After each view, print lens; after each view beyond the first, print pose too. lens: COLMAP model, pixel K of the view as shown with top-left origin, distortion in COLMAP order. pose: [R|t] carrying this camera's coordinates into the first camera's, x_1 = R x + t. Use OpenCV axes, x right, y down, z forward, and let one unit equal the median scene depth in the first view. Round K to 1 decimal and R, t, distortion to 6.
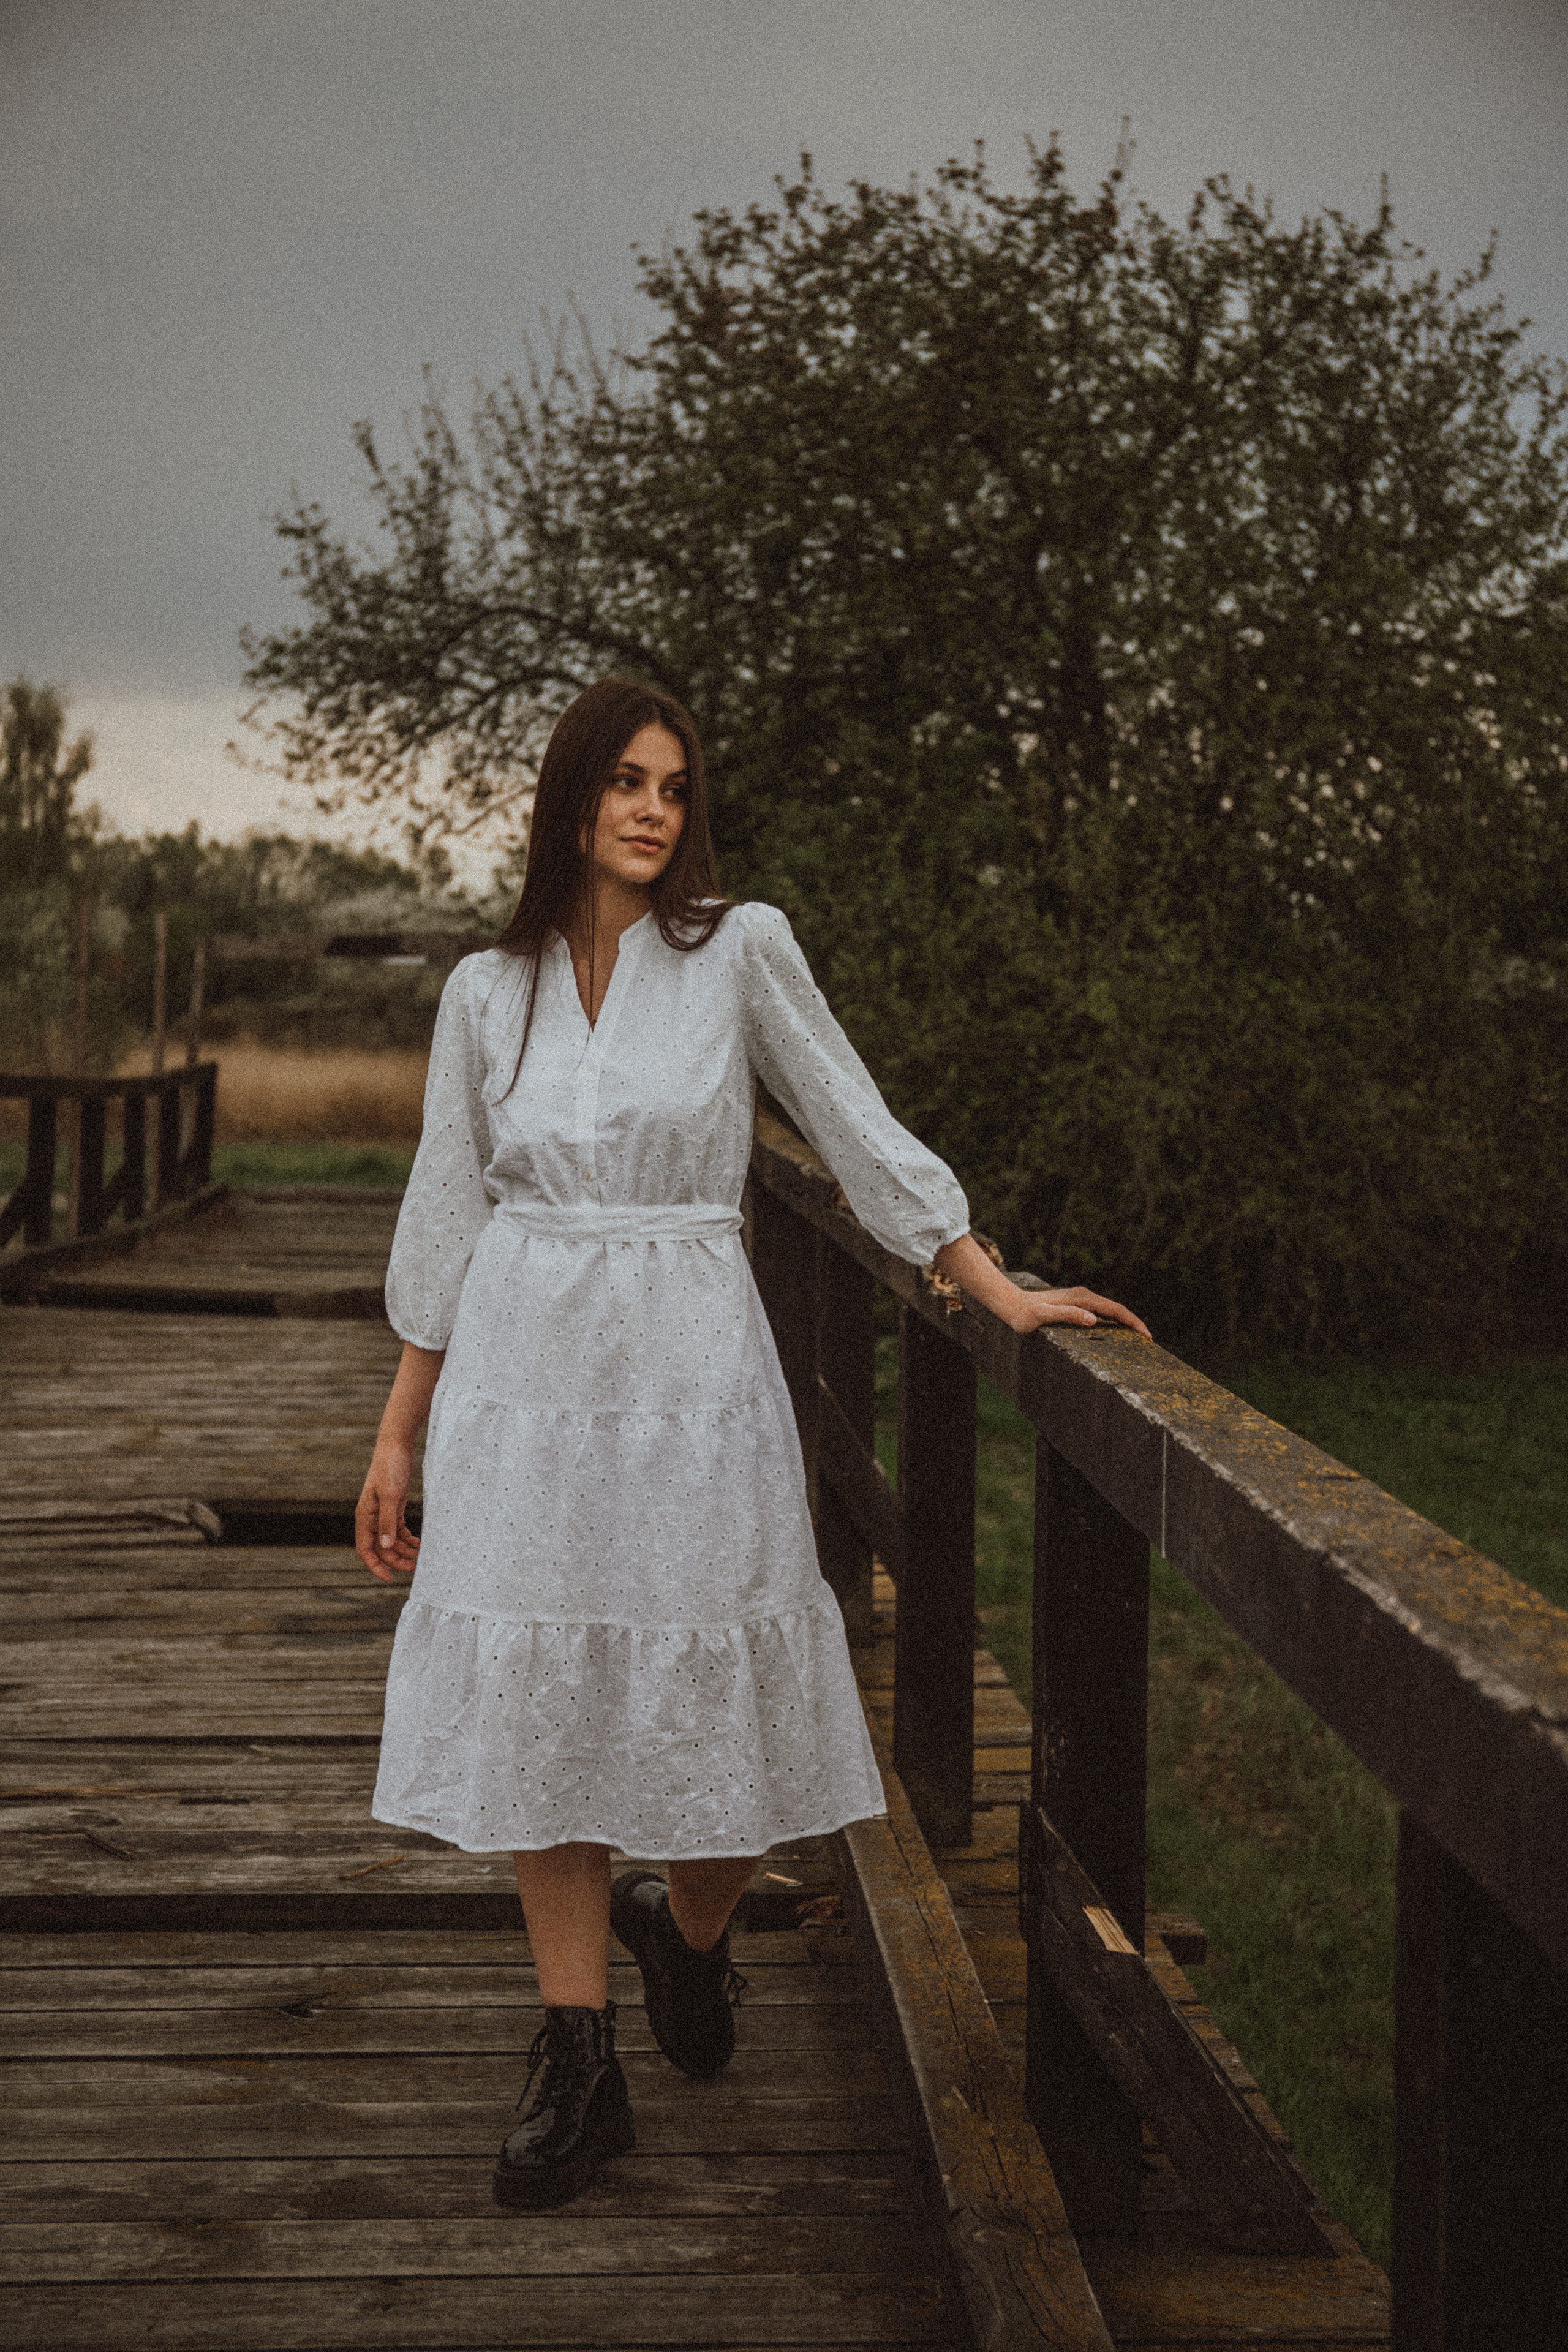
lens RADIAL K [[3585.7, 0, 776.0], [0, 3585.7, 1166.8], [0, 0, 1]] dist [0.128841, 0.000000]
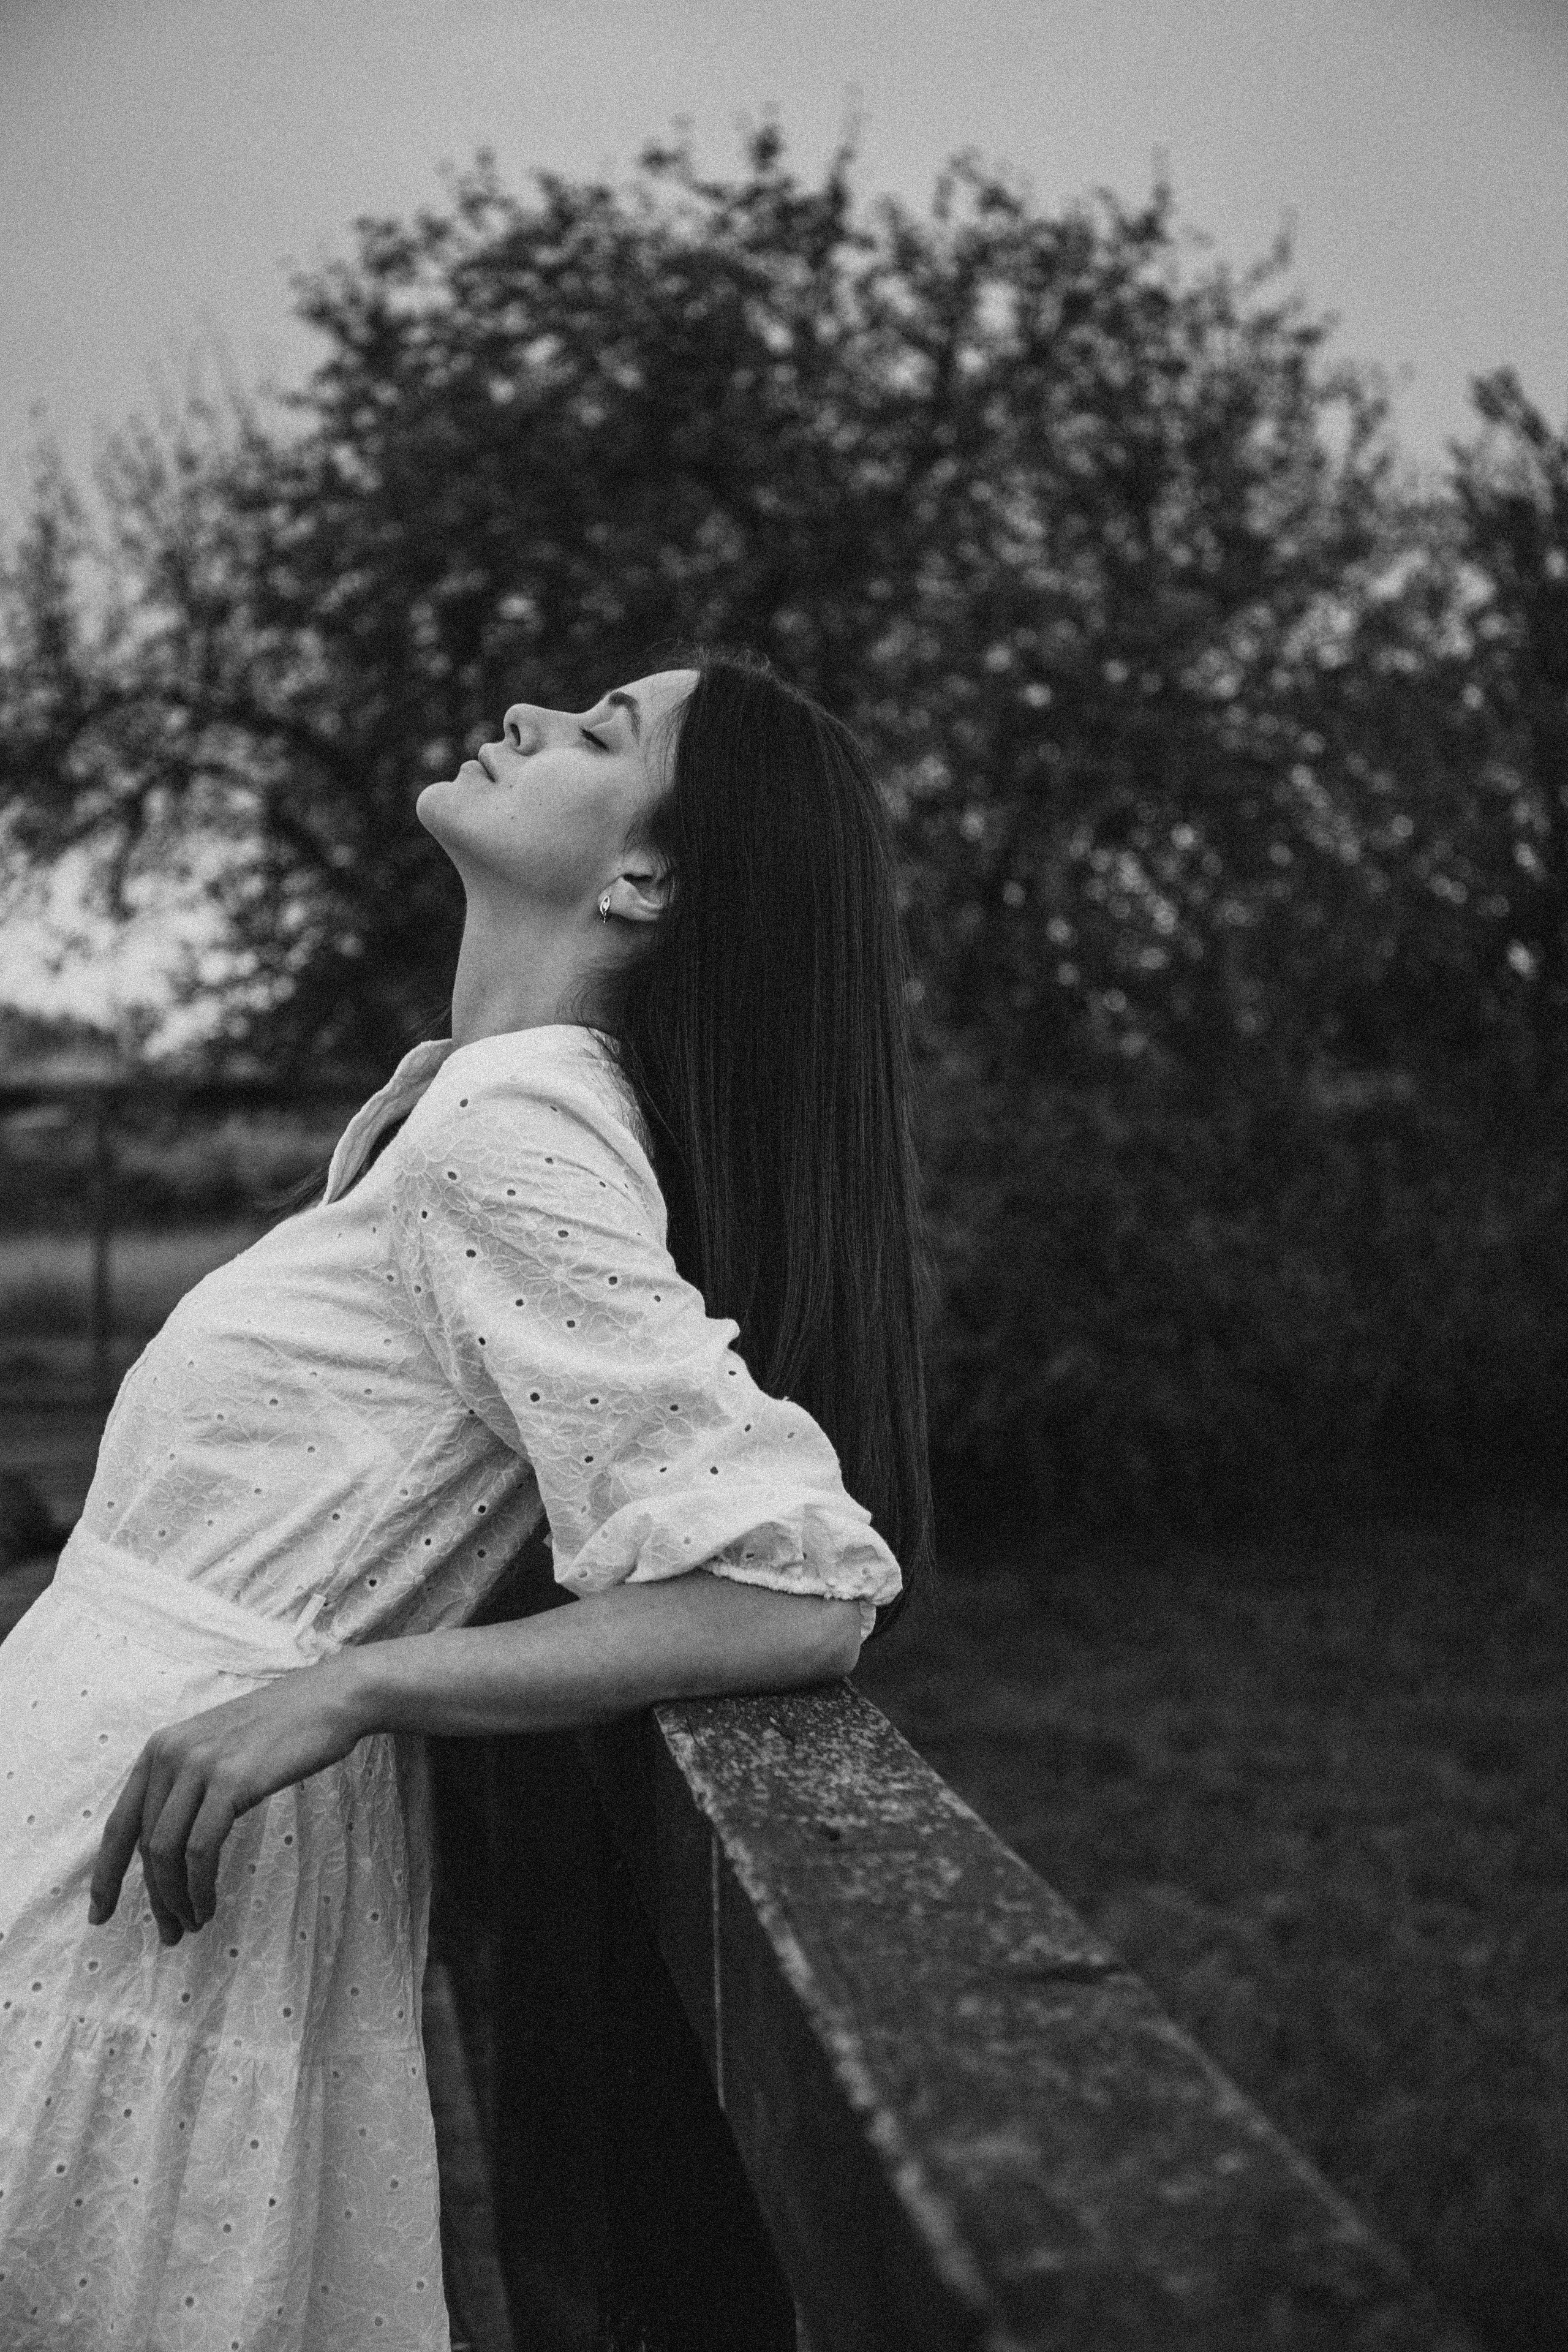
lens RADIAL K [[3834.4, 0, 788.3], [0, 3834.4, 1177.3], [0, 0, 1]] dist [0.130807, 0.000000]
pose [[0.997622, -0.041387, 0.055114, 0.020409], [0.043755, 0.998139, -0.042483, 0.002163], [-0.053253, 0.044793, 0.997576, 0.107656]]
